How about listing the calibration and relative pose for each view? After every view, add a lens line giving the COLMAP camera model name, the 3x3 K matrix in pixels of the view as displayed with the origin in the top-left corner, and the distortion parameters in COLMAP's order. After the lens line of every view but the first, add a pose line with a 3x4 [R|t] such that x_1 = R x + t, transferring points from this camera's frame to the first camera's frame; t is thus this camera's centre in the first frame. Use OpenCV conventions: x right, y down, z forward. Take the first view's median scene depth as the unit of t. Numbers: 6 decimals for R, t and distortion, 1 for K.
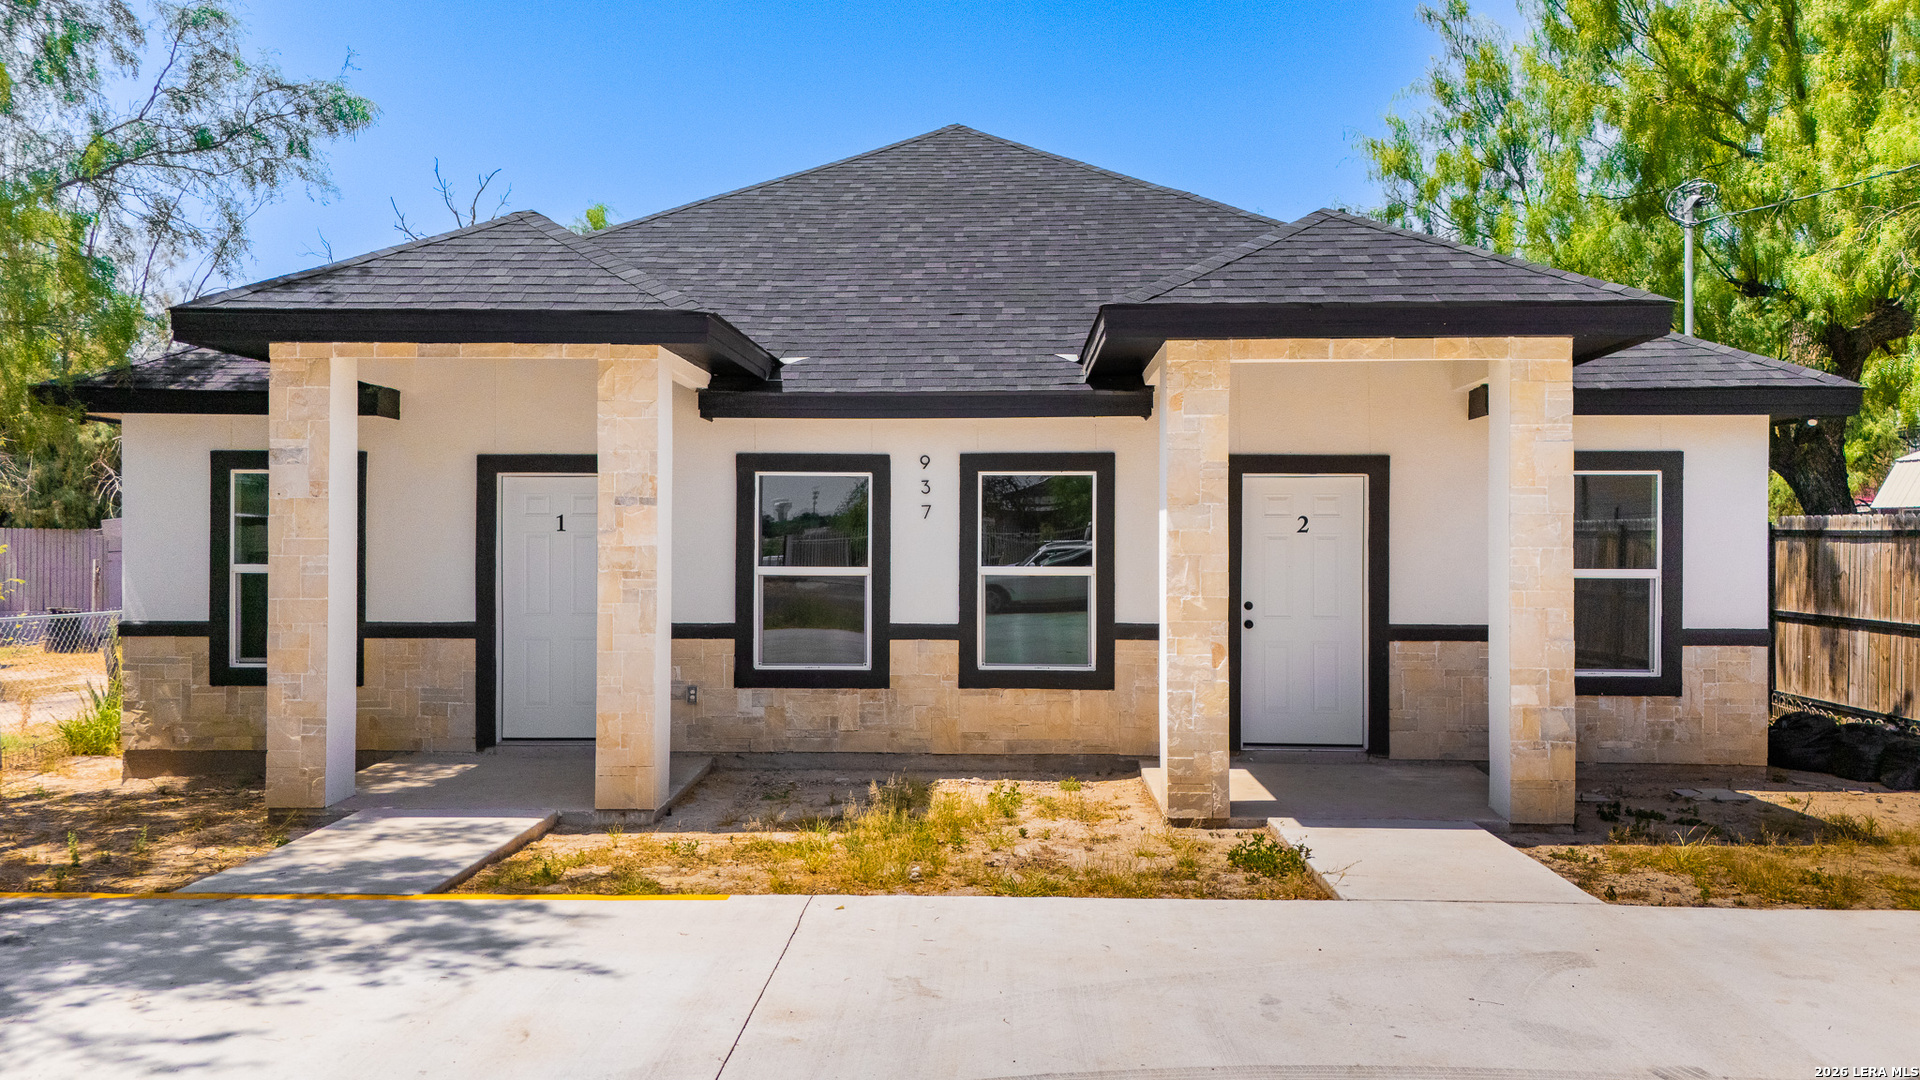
lens RADIAL K [[1416.6, 0, 955.3], [0, 1416.6, 543.7], [0, 0, 1]] dist [0.045725, -0.007800]
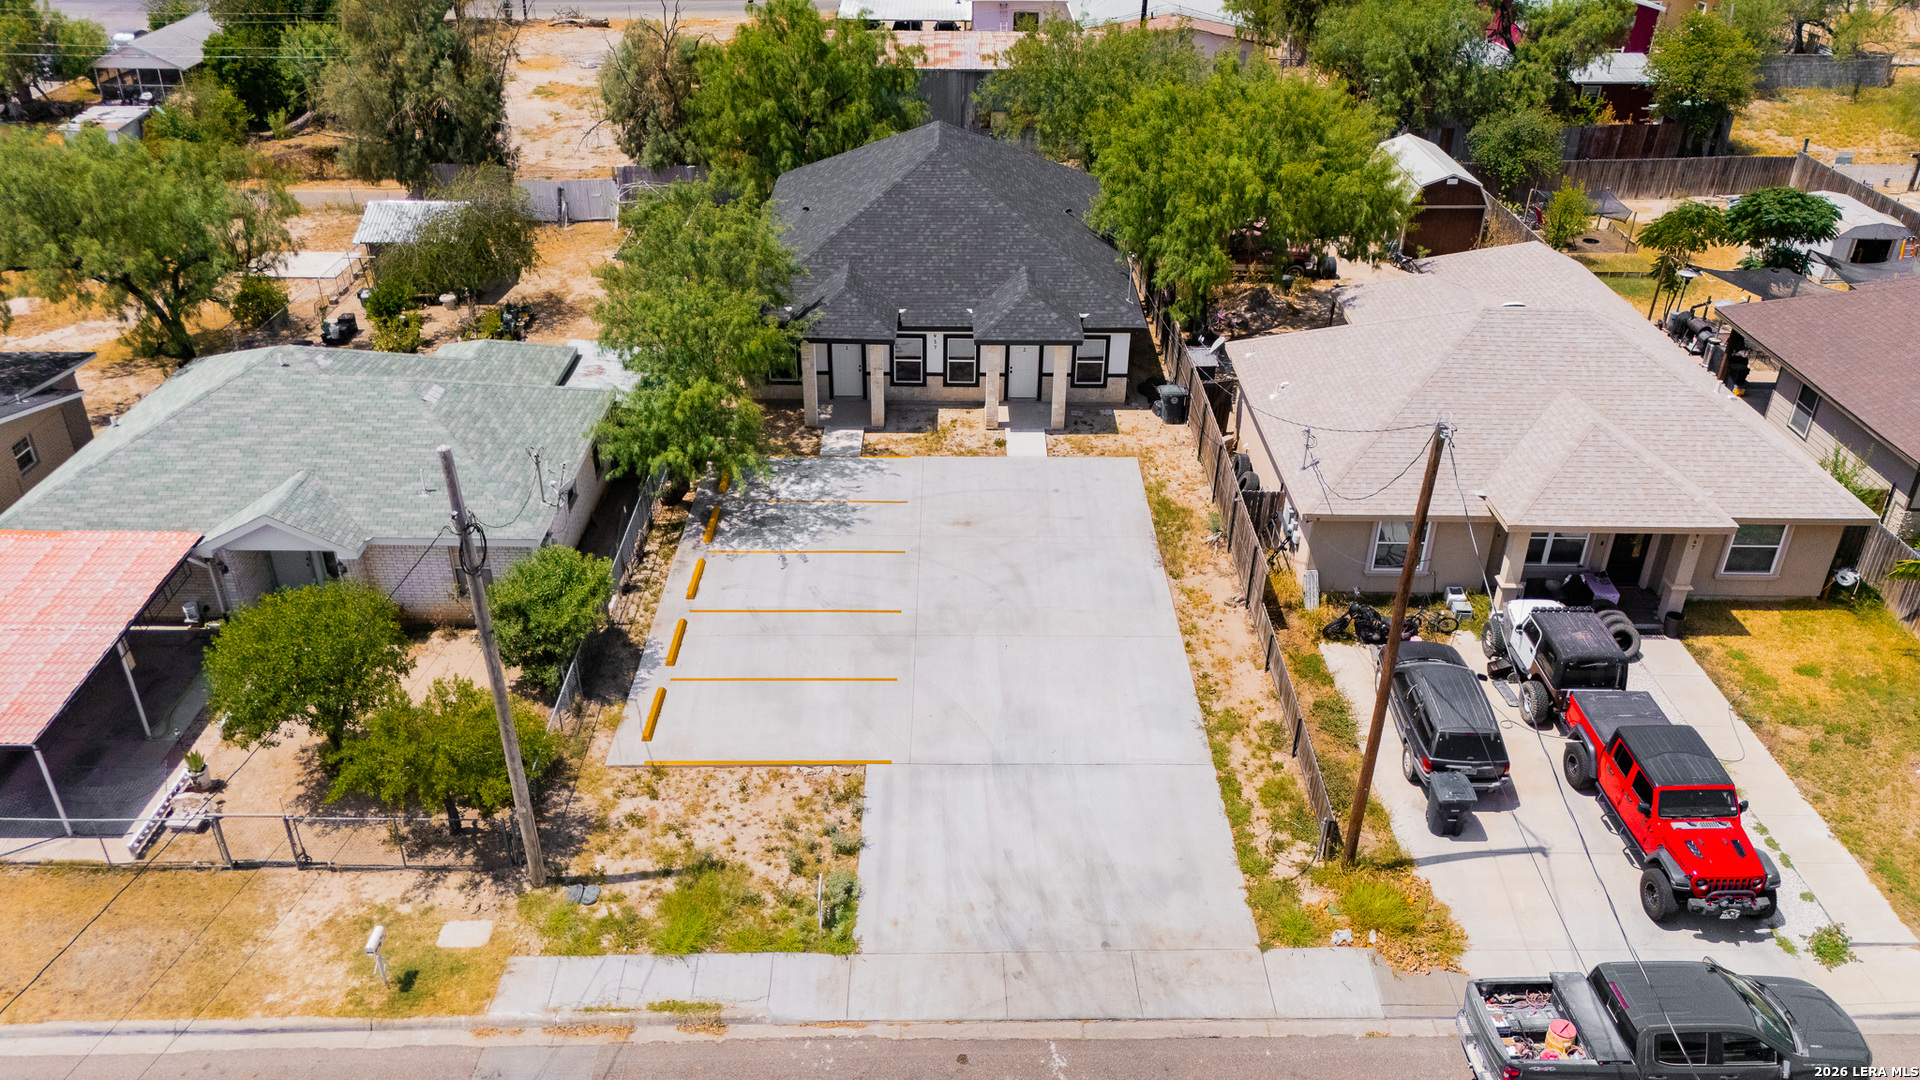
lens RADIAL K [[1416.6, 0, 955.7], [0, 1416.6, 539.7], [0, 0, 1]] dist [0.045725, -0.007800]
pose [[0.999200, -0.013616, 0.037593, -0.125681], [-0.006682, 0.870131, 0.492774, -1.592959], [-0.039421, -0.492632, 0.869345, -2.929669]]
